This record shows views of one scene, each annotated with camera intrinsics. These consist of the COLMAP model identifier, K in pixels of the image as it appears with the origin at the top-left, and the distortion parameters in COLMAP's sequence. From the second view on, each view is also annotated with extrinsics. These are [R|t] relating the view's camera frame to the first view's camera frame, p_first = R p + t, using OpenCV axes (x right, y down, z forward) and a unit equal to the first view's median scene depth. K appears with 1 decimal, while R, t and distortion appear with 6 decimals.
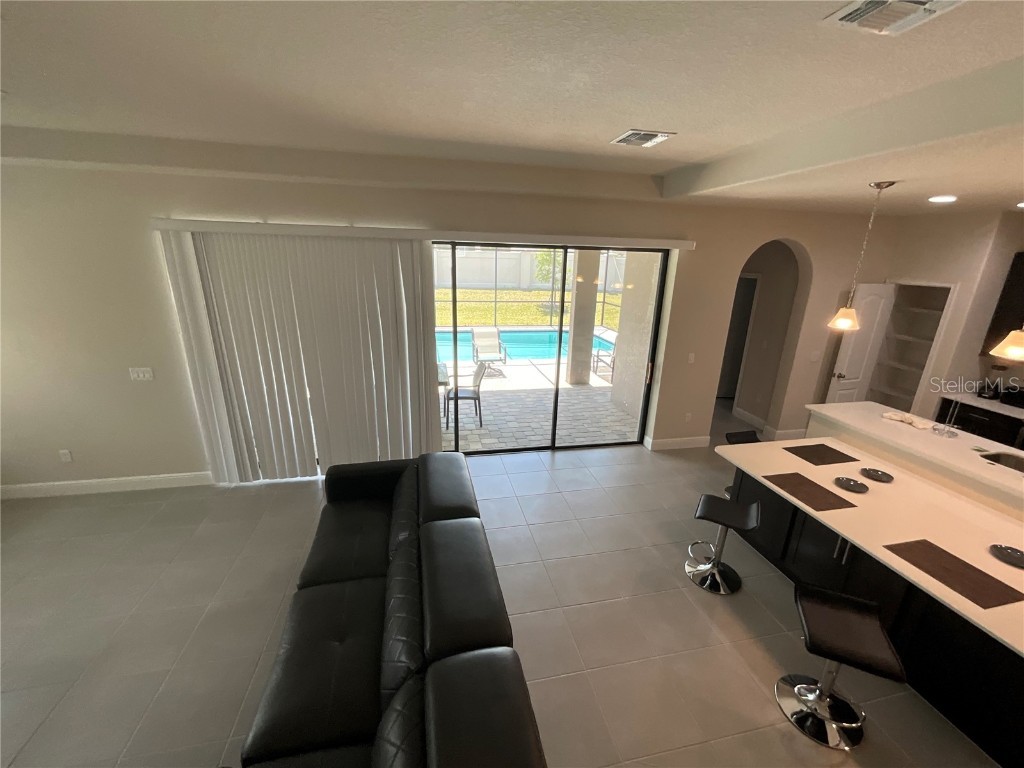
lens RADIAL K [[416.7, 0, 512.0], [0, 416.7, 384.0], [0, 0, 1]] dist [-0.000905, -0.000381]
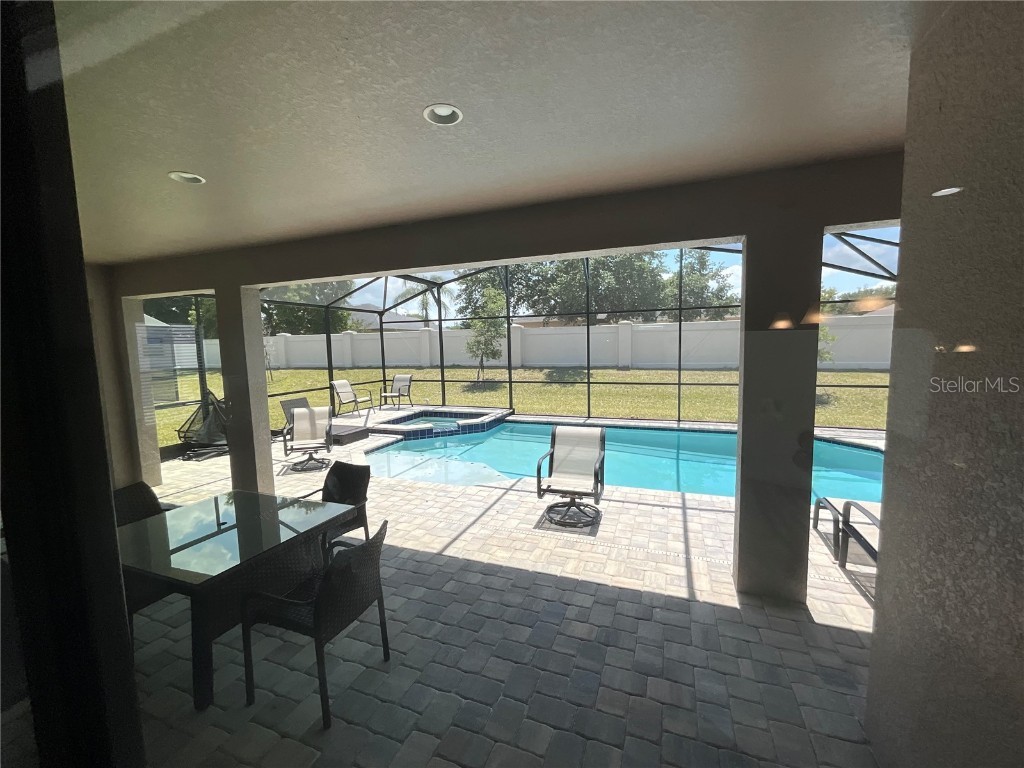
lens RADIAL K [[416.7, 0, 512.0], [0, 416.7, 384.0], [0, 0, 1]] dist [-0.000905, -0.000381]
pose [[0.841021, 0.006352, -0.540965, 0.158850], [-0.116316, 0.978670, -0.169341, -0.089698], [0.528351, 0.205342, 0.823820, 0.513576]]
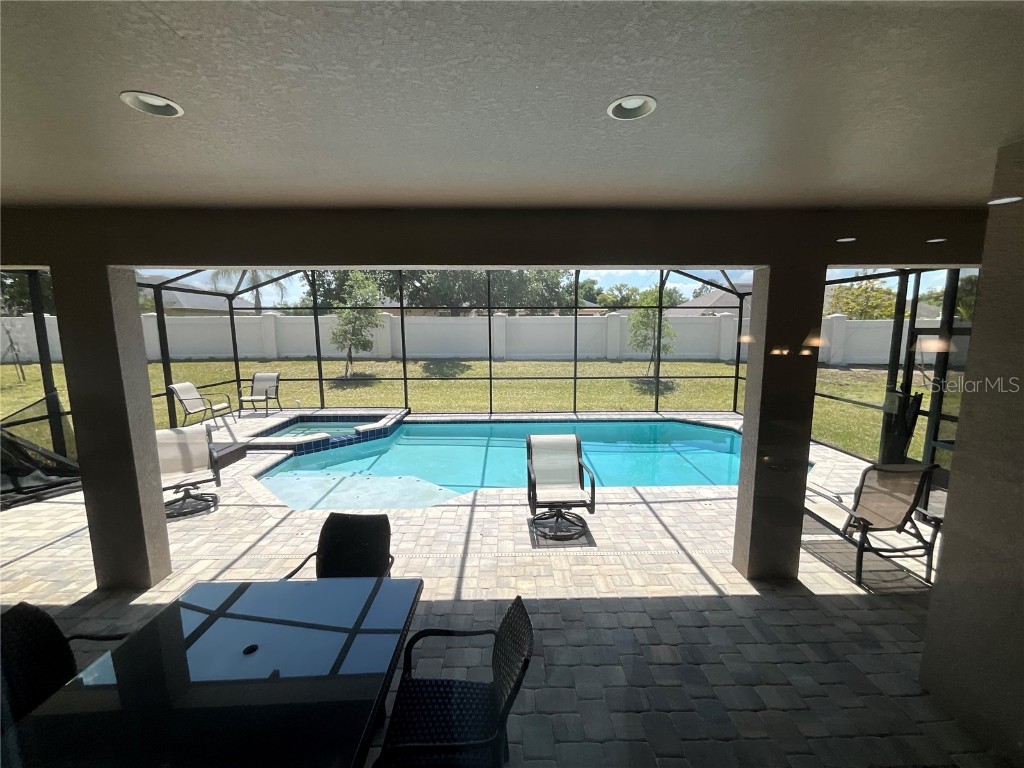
lens RADIAL K [[419.1, 0, 512.0], [0, 419.1, 384.0], [0, 0, 1]] dist [-0.001649, 0.000081]
pose [[0.981661, -0.005007, -0.190567, -0.014026], [-0.026704, 0.986187, -0.163472, -0.112375], [0.188753, 0.165563, 0.967968, 0.479760]]
